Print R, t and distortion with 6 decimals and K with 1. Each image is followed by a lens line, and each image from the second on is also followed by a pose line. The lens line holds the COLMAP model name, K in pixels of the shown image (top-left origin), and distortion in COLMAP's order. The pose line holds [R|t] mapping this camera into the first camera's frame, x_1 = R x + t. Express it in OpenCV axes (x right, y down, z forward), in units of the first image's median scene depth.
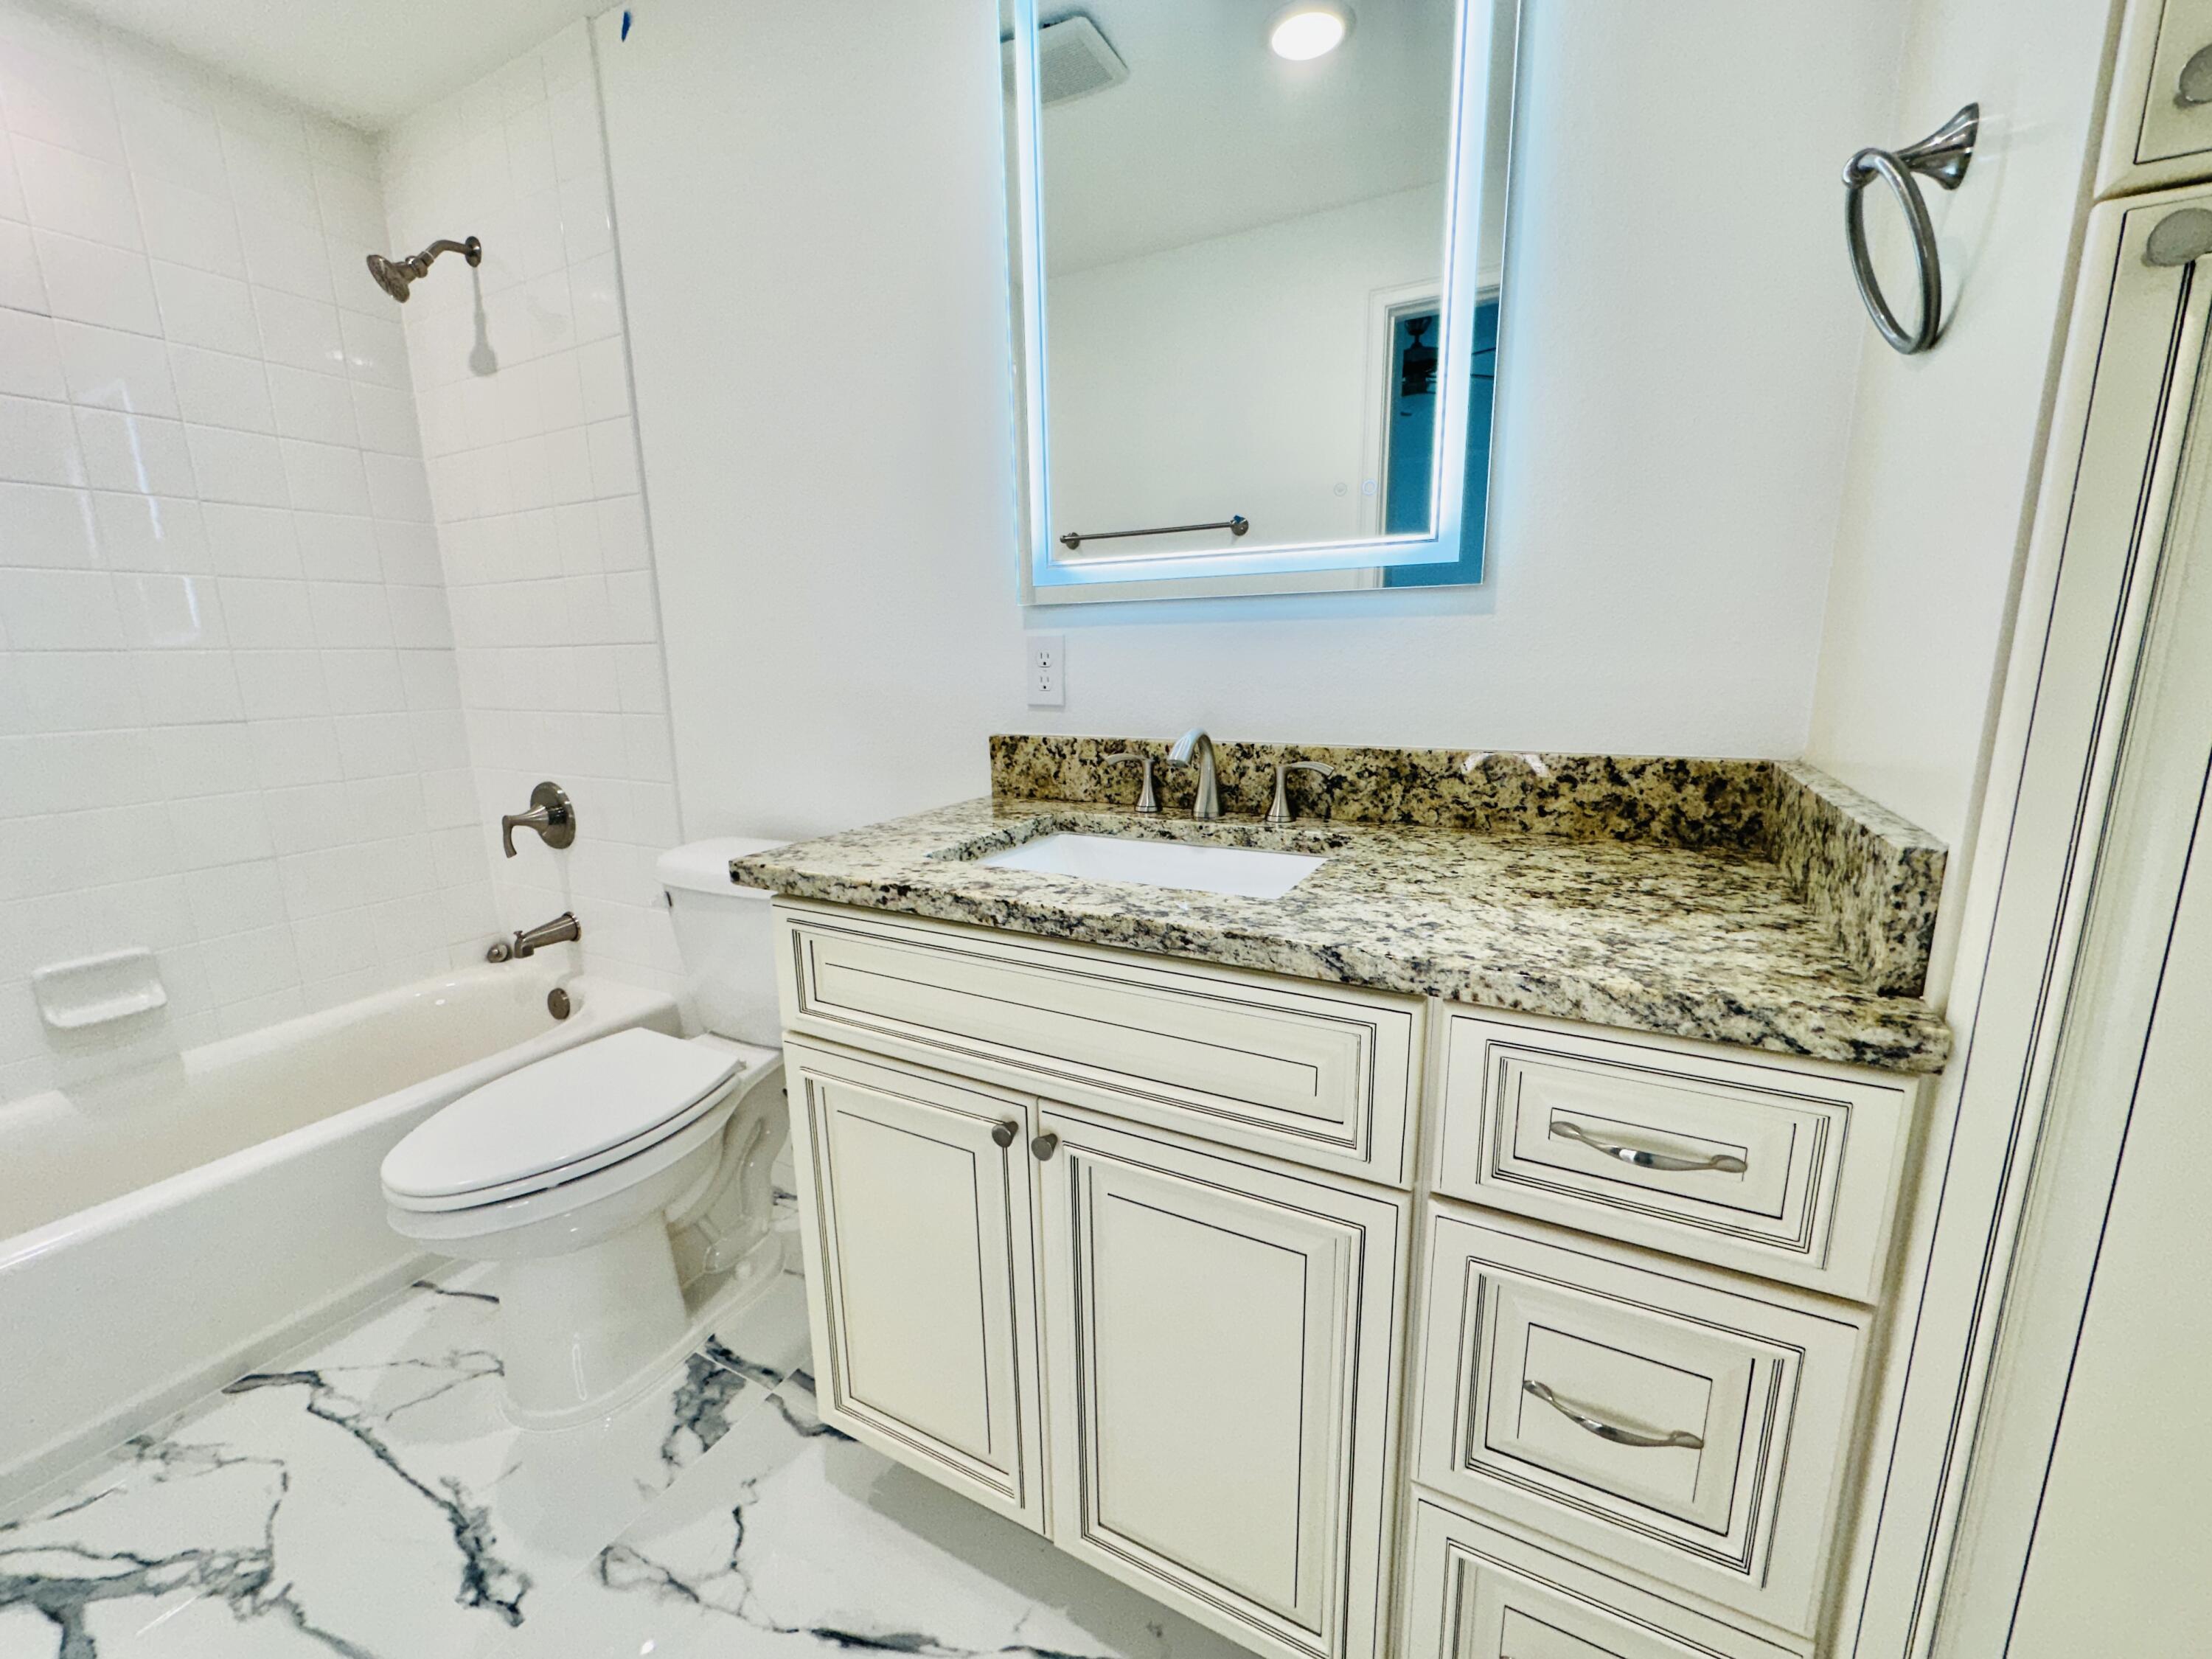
lens RADIAL K [[887.3, 0, 1106.0], [0, 887.3, 832.3], [0, 0, 1]] dist [-0.005763, 0.000834]
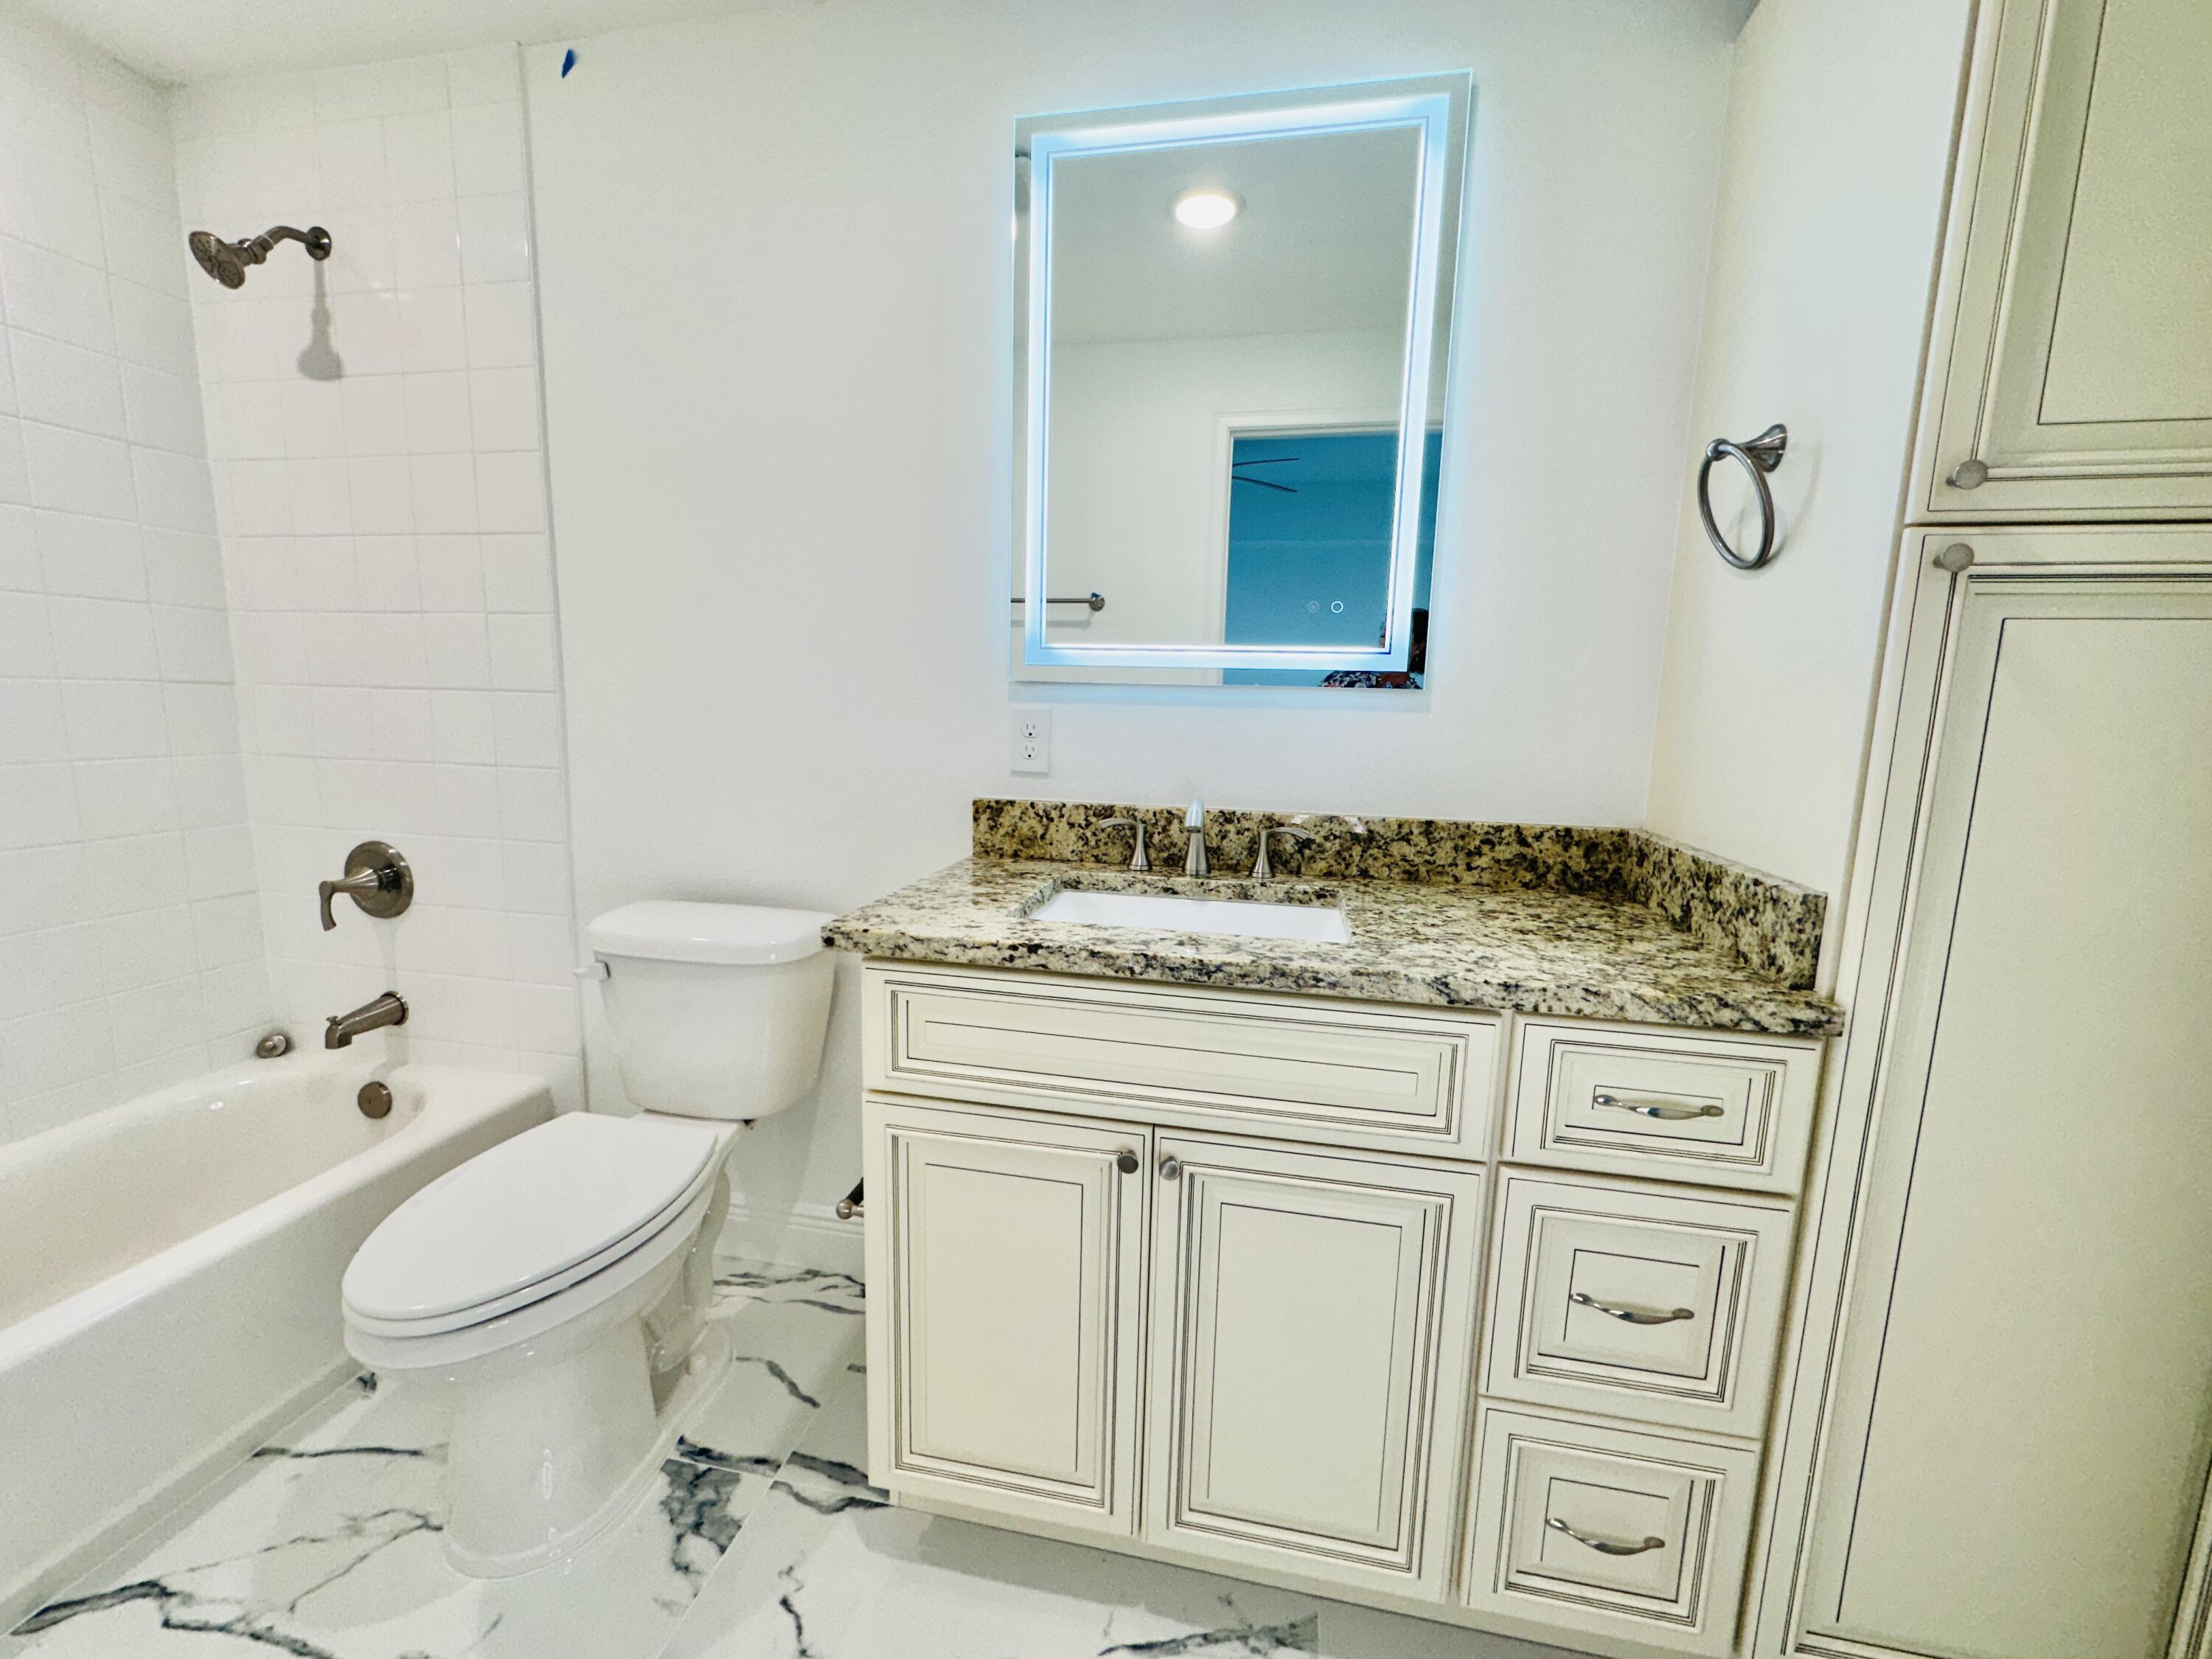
lens RADIAL K [[887.3, 0, 1107.2], [0, 887.3, 831.4], [0, 0, 1]] dist [-0.005763, 0.000834]
pose [[0.955302, -0.002085, 0.295624, -0.389492], [0.017882, 0.998552, -0.050745, -0.019076], [-0.295090, 0.053763, 0.953956, -0.075808]]
